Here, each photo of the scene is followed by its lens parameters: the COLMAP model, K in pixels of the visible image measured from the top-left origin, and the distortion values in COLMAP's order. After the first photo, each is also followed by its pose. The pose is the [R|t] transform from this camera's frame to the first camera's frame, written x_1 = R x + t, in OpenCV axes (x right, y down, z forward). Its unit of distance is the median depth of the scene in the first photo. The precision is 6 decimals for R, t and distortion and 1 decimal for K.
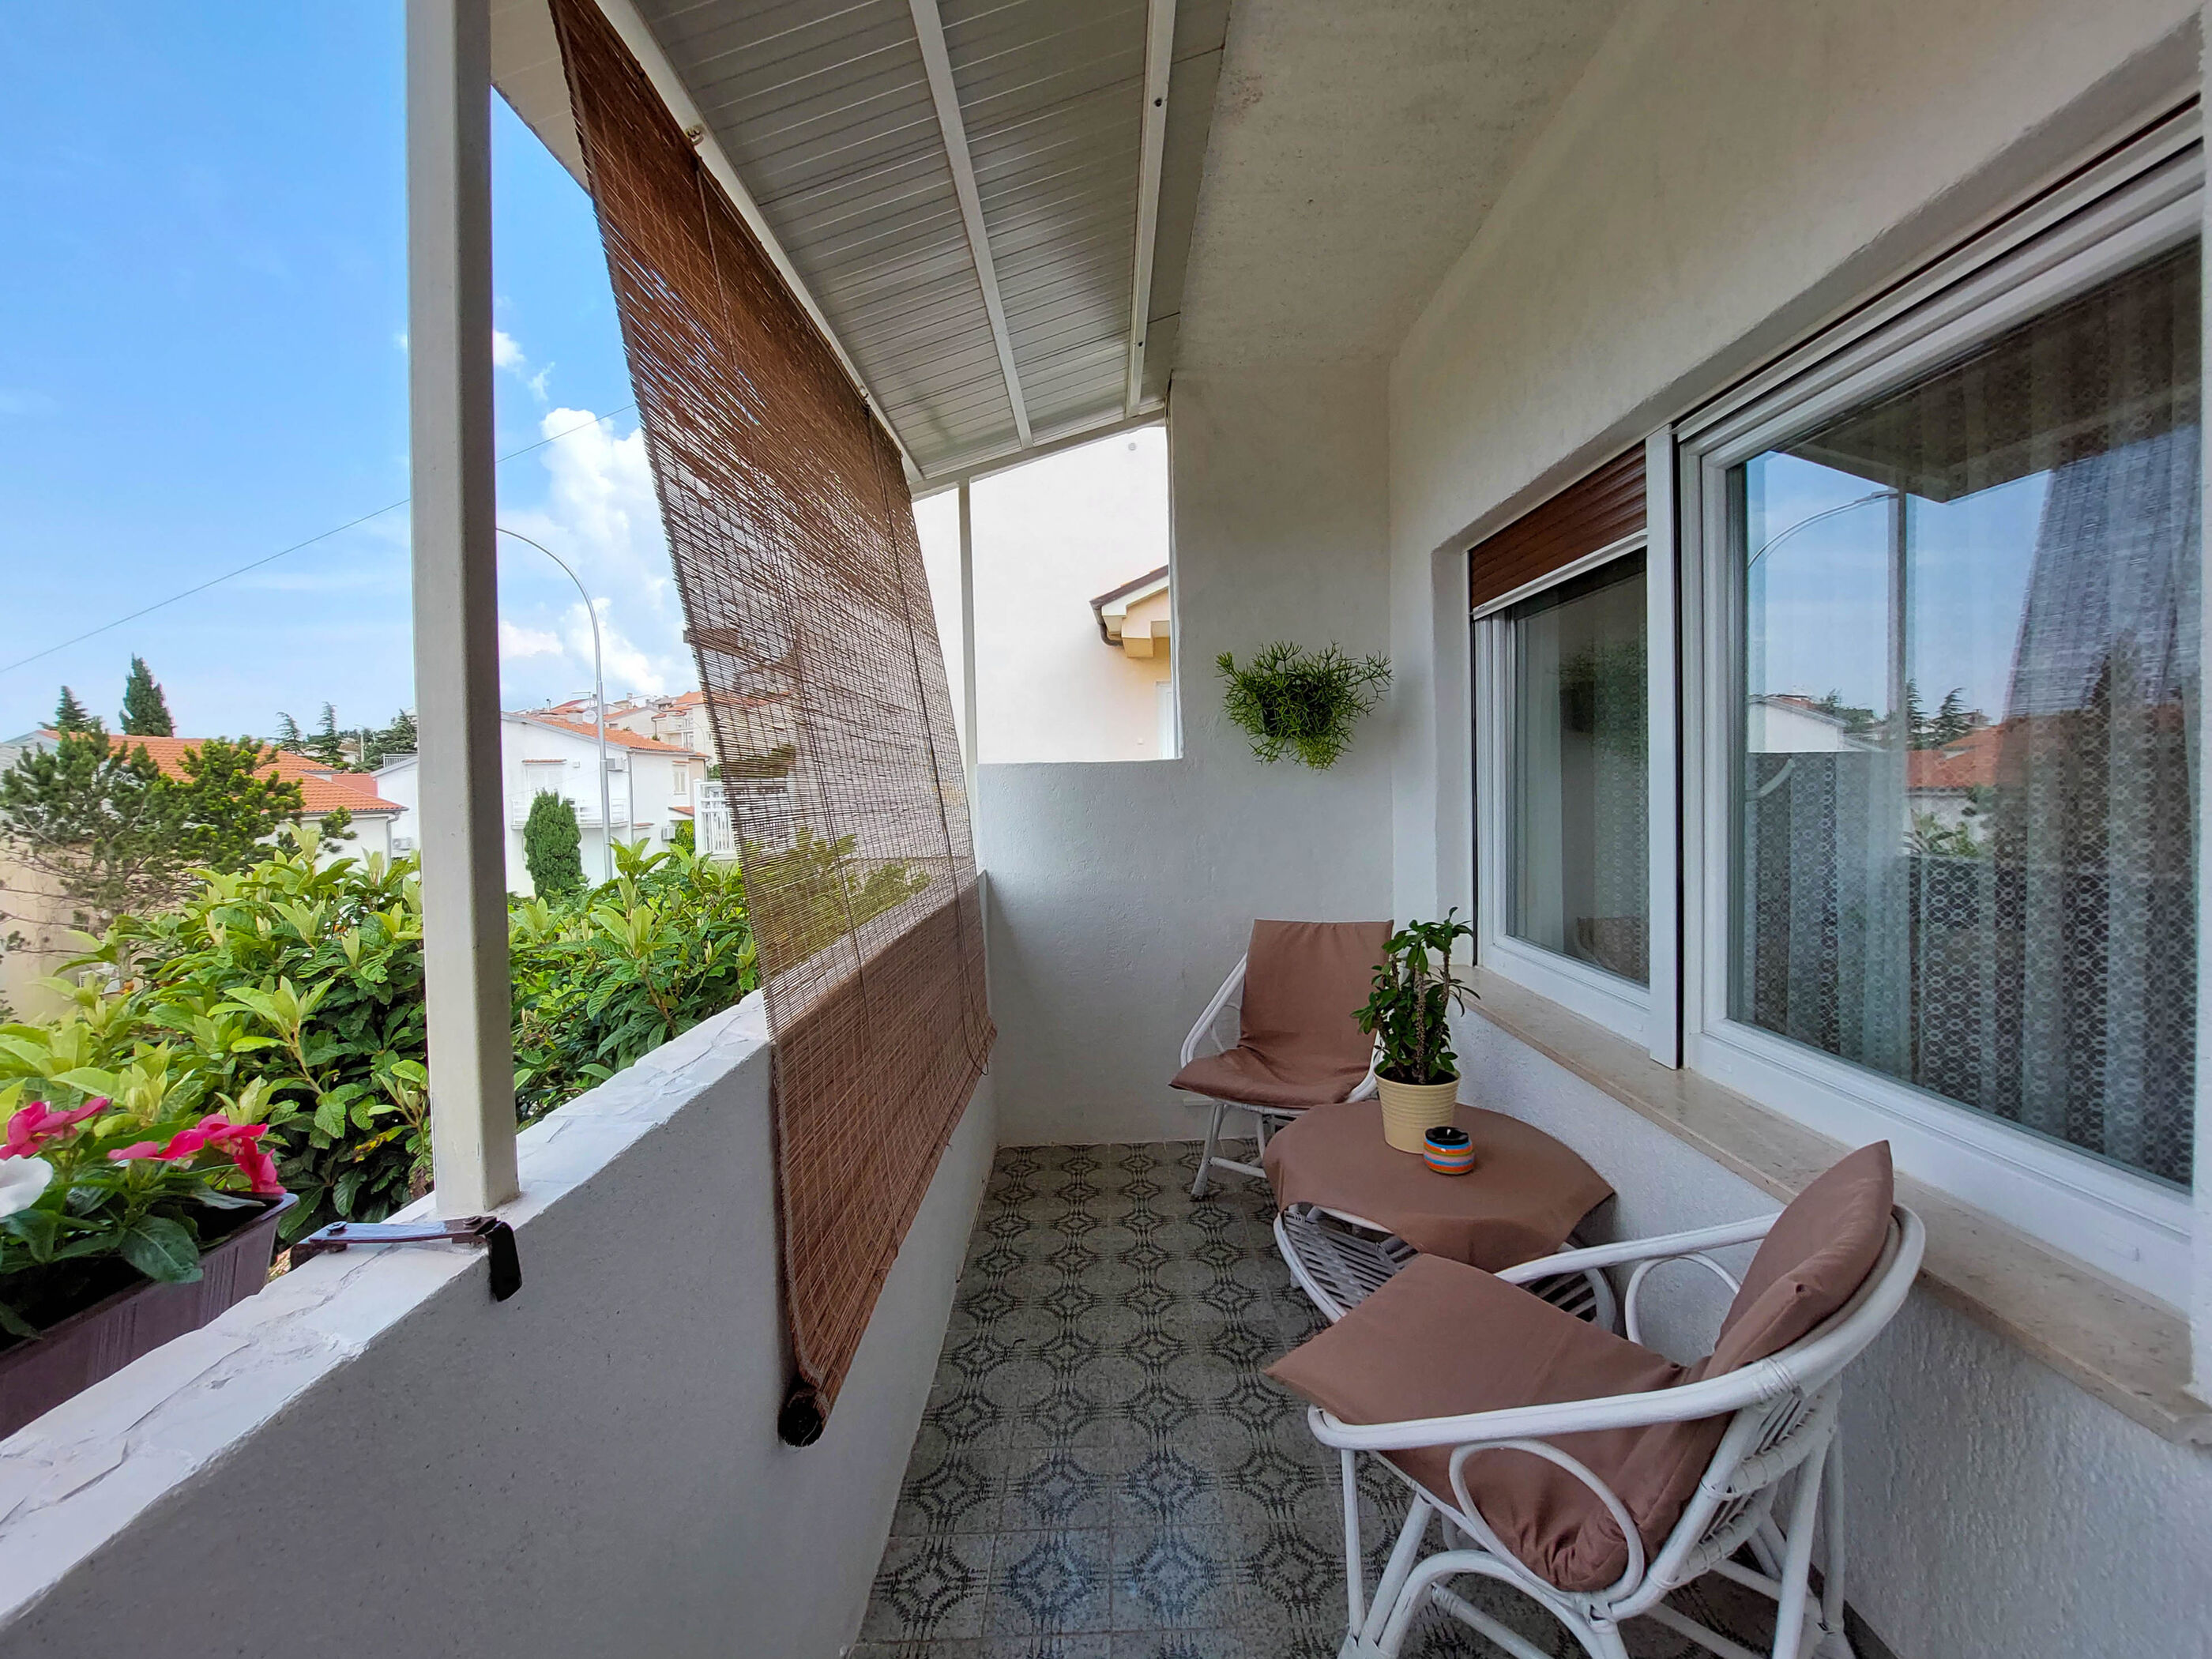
lens RADIAL K [[915.3, 0, 1110.1], [0, 915.3, 797.1], [0, 0, 1]] dist [-0.023099, -0.000478]
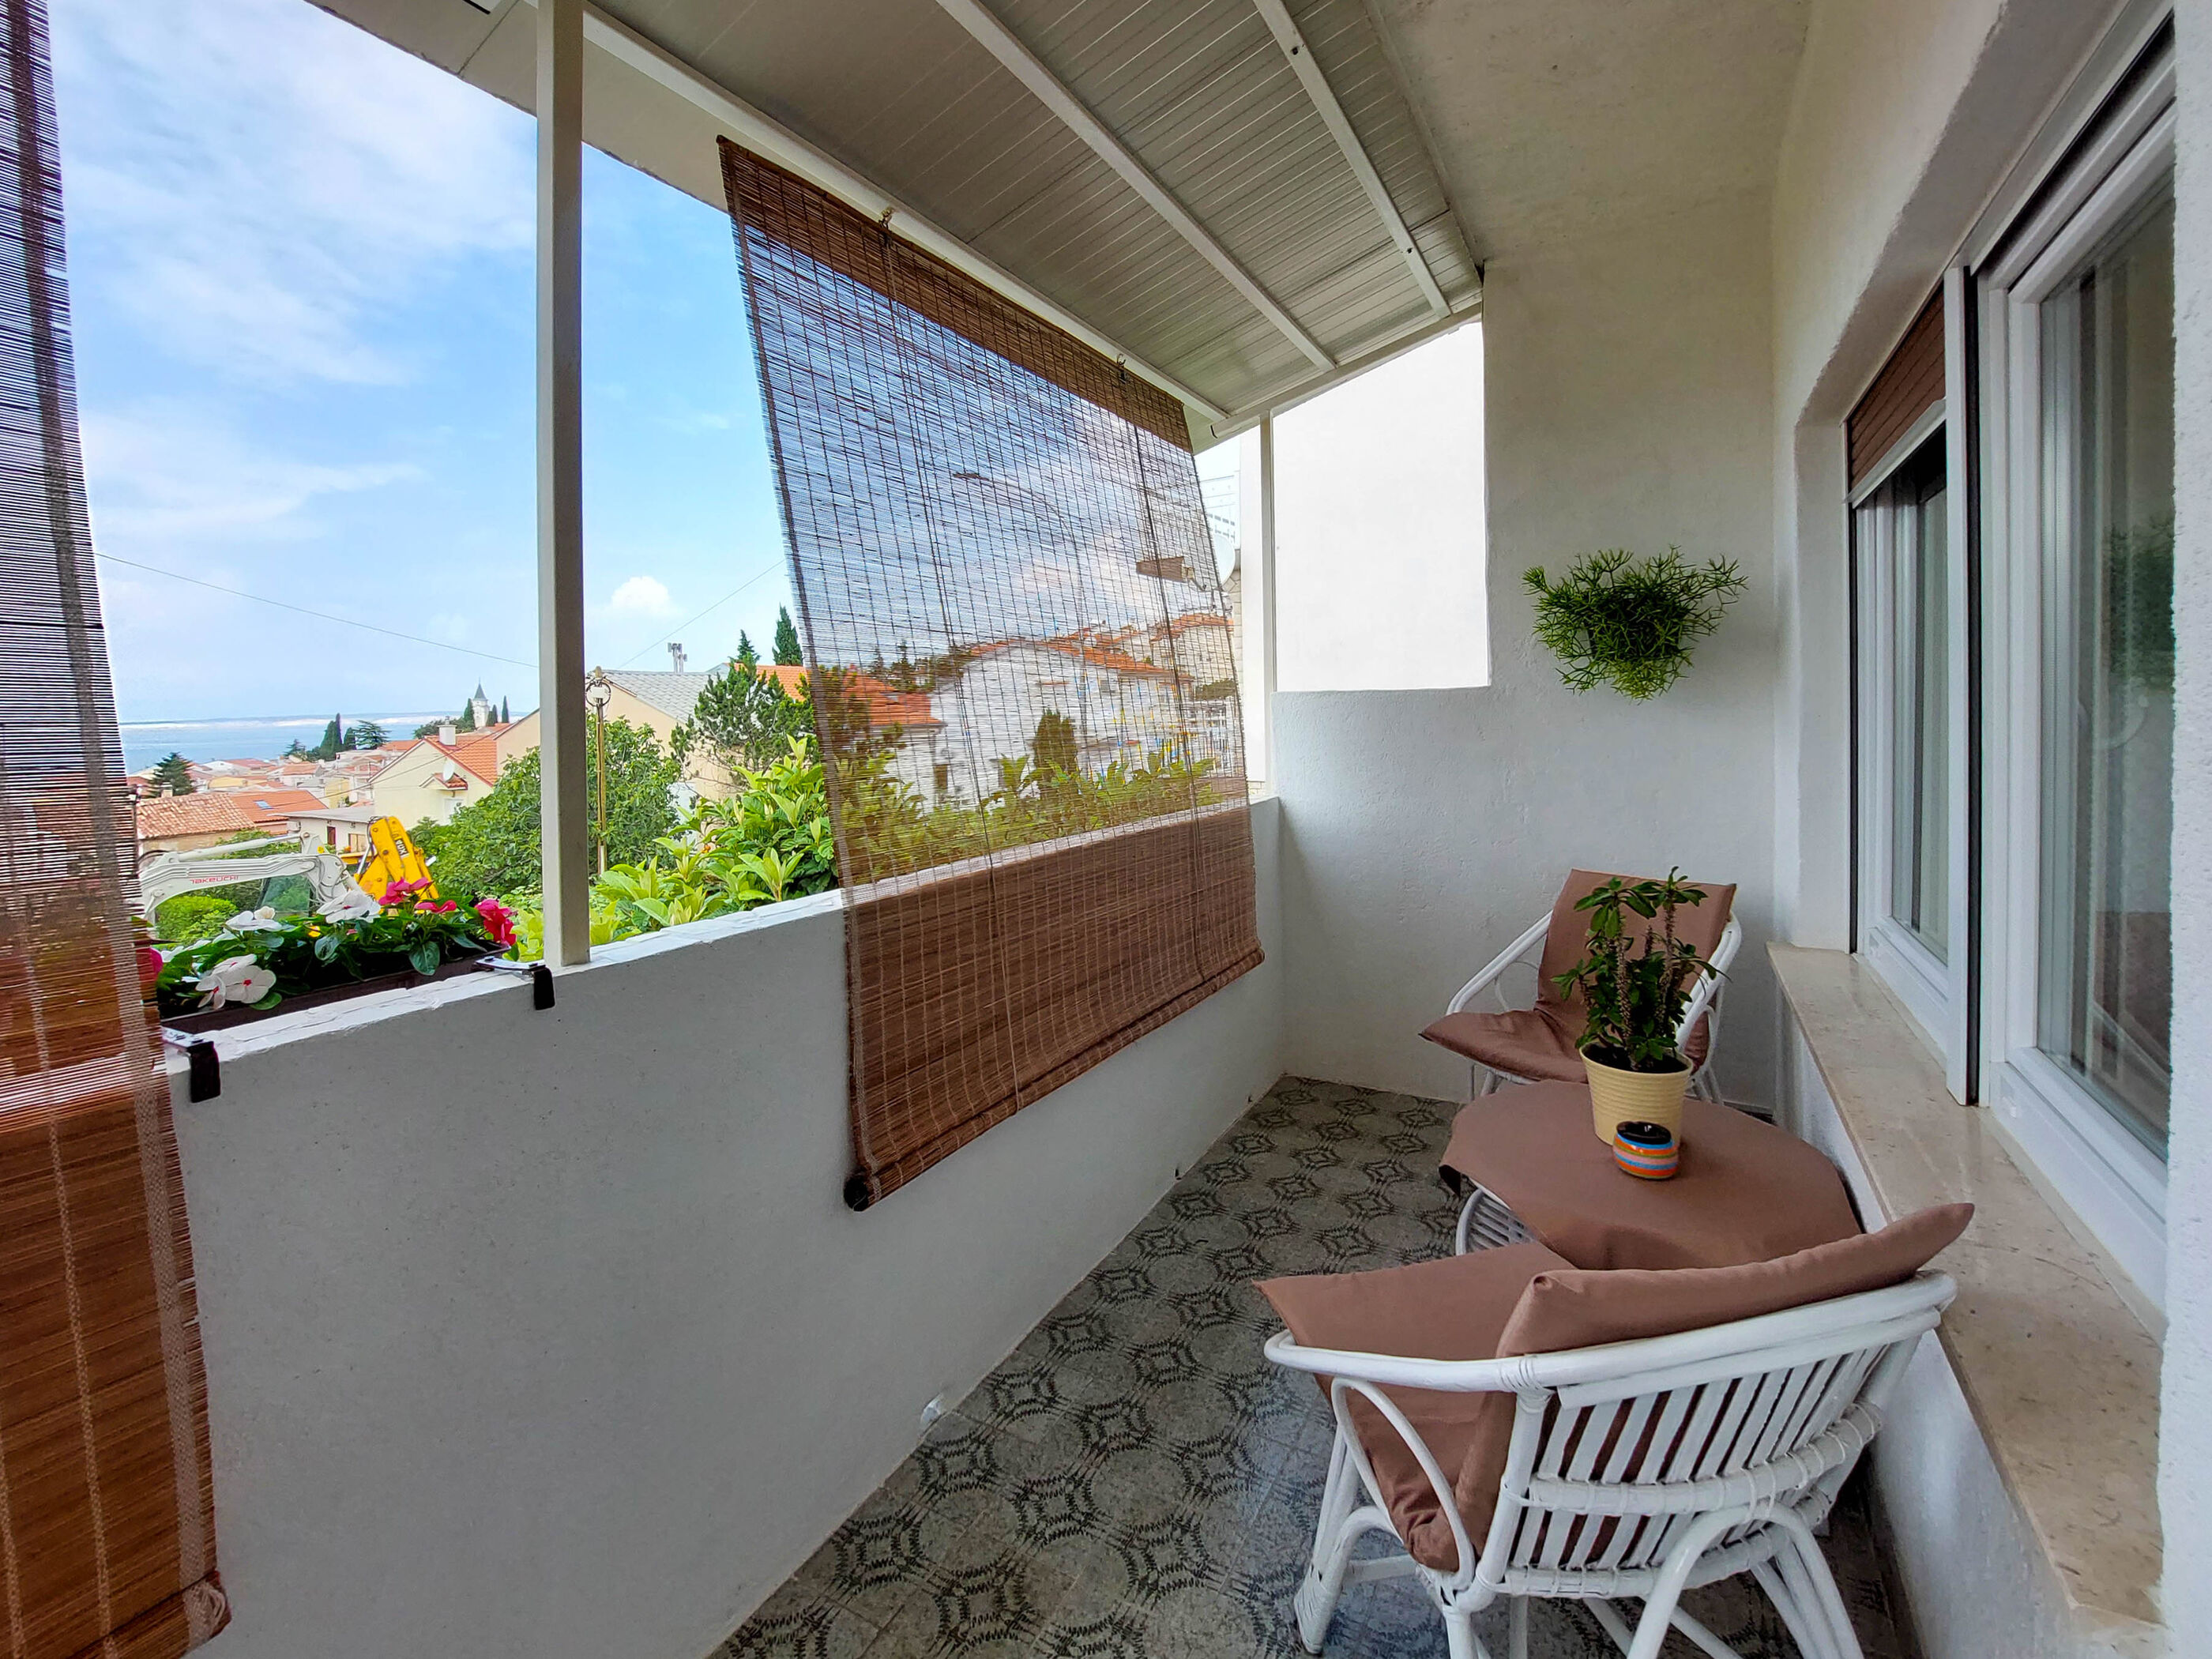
lens RADIAL K [[964.6, 0, 1105.3], [0, 964.6, 714.9], [0, 0, 1]] dist [-0.031827, -0.000183]
pose [[0.868757, 0.010790, -0.495121, 0.216738], [-0.012442, 0.999923, -0.000041, -0.008102], [0.495082, 0.006196, 0.868824, -0.016739]]
